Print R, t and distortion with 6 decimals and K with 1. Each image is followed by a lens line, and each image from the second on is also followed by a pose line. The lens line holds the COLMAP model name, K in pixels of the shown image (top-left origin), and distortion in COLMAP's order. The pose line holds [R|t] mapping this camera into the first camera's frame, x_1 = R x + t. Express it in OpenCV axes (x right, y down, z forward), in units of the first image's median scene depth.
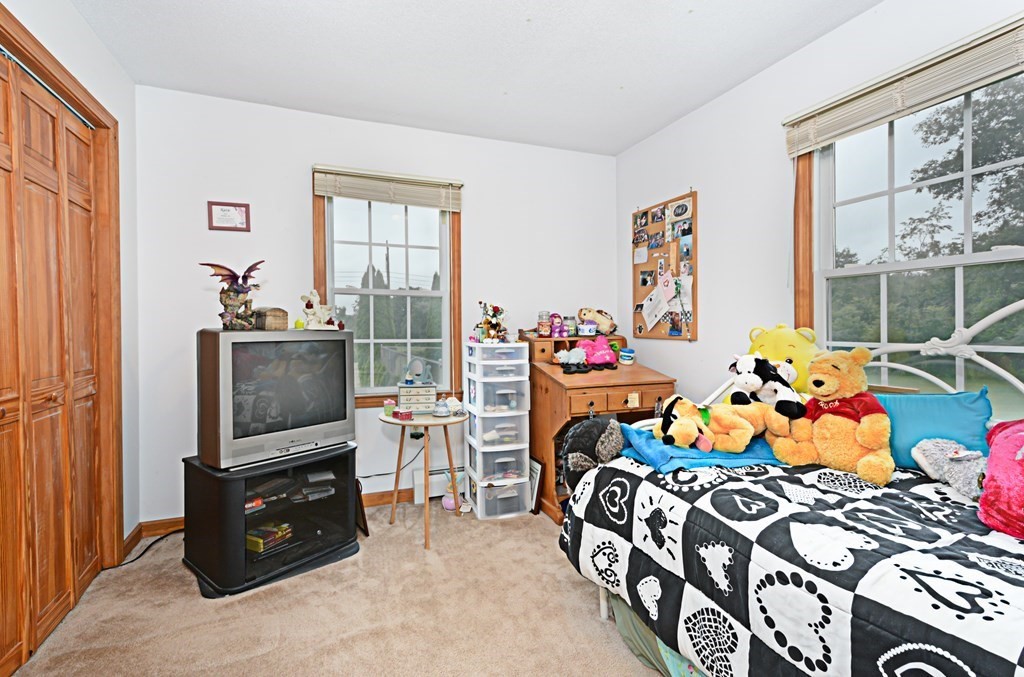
lens RADIAL K [[446.2, 0, 511.5], [0, 446.2, 321.0], [0, 0, 1]] dist [0.013988, -0.005627]
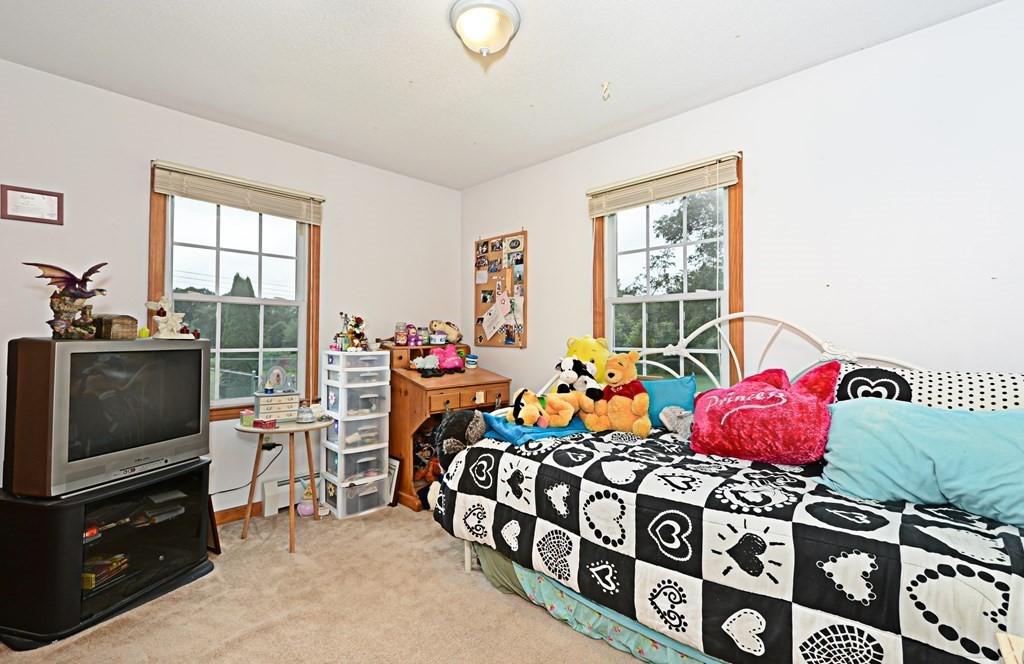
lens RADIAL K [[454.3, 0, 512.3], [0, 454.3, 314.6], [0, 0, 1]] dist [0.001502, -0.000128]
pose [[0.908862, 0.023439, 0.416438, -0.190610], [-0.009207, 0.999304, -0.036151, -0.003868], [-0.416995, 0.029022, 0.908445, -0.185945]]
